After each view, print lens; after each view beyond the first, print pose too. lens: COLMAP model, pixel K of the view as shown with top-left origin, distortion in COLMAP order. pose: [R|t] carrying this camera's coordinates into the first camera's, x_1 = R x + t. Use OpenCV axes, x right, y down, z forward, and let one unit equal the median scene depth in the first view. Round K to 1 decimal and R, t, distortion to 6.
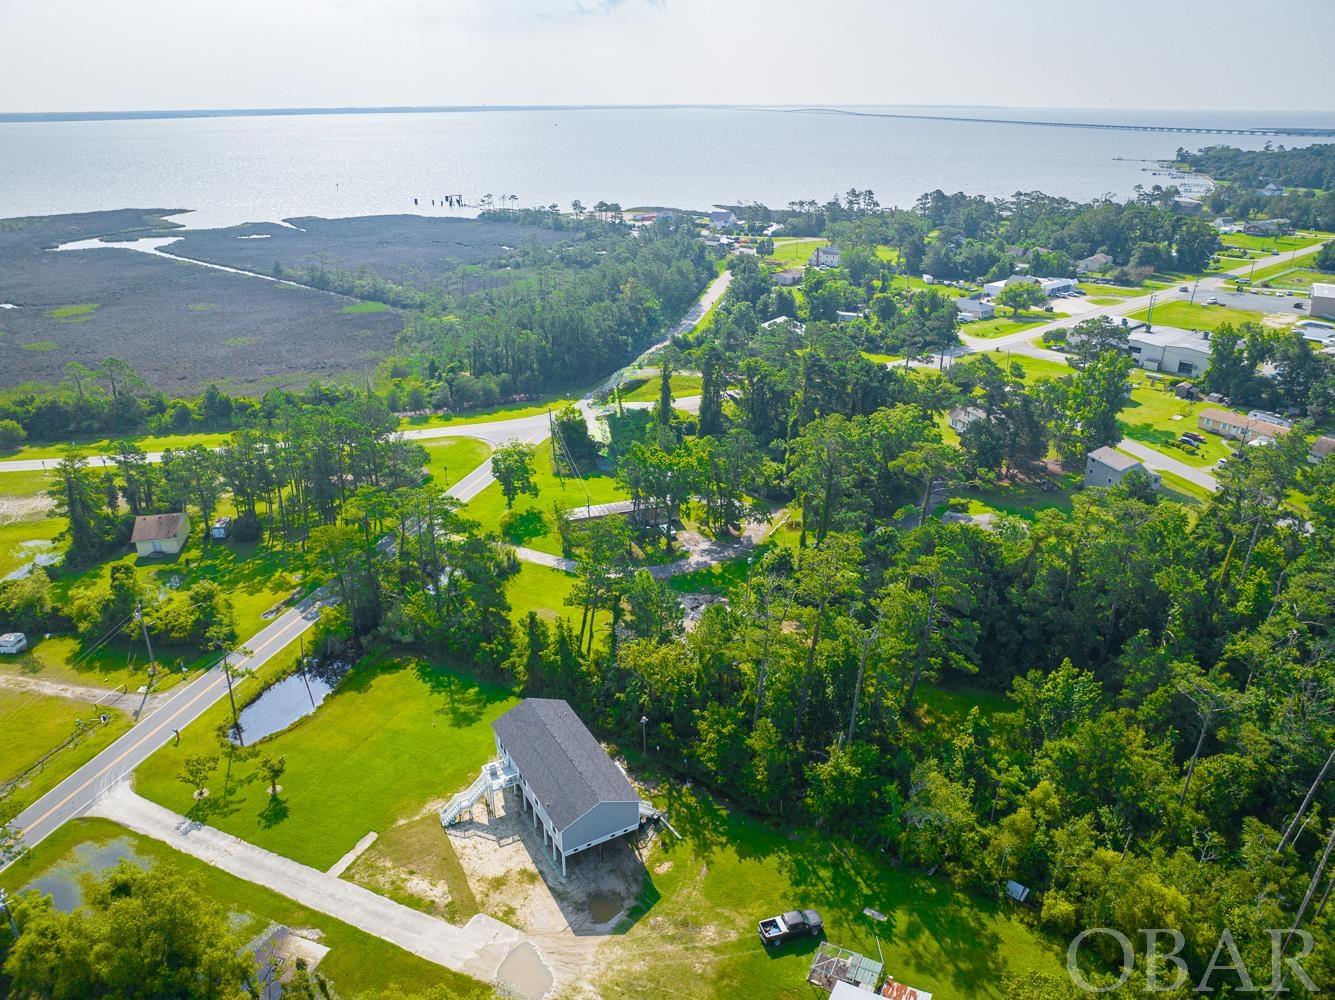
lens RADIAL K [[916.5, 0, 667.5], [0, 916.5, 500.0], [0, 0, 1]] dist [-0.047756, 0.025087]
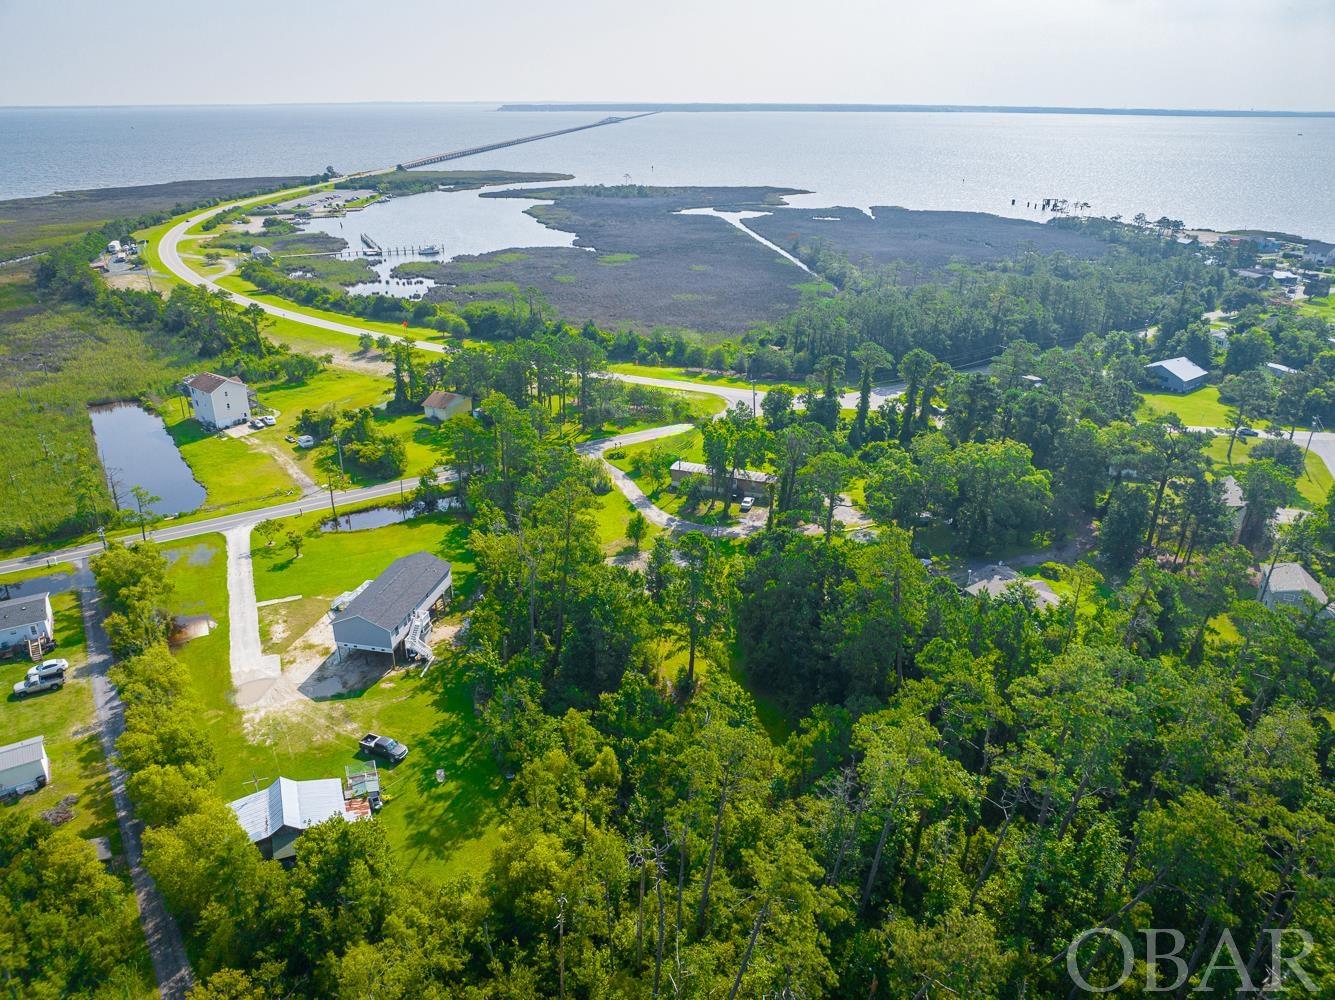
lens RADIAL K [[916.5, 0, 667.5], [0, 916.5, 500.0], [0, 0, 1]] dist [-0.047756, 0.025087]
pose [[0.761332, 0.266642, -0.590995, 0.412225], [-0.265584, 0.959793, 0.090902, -0.030912], [0.591471, 0.087752, 0.801537, 0.070295]]
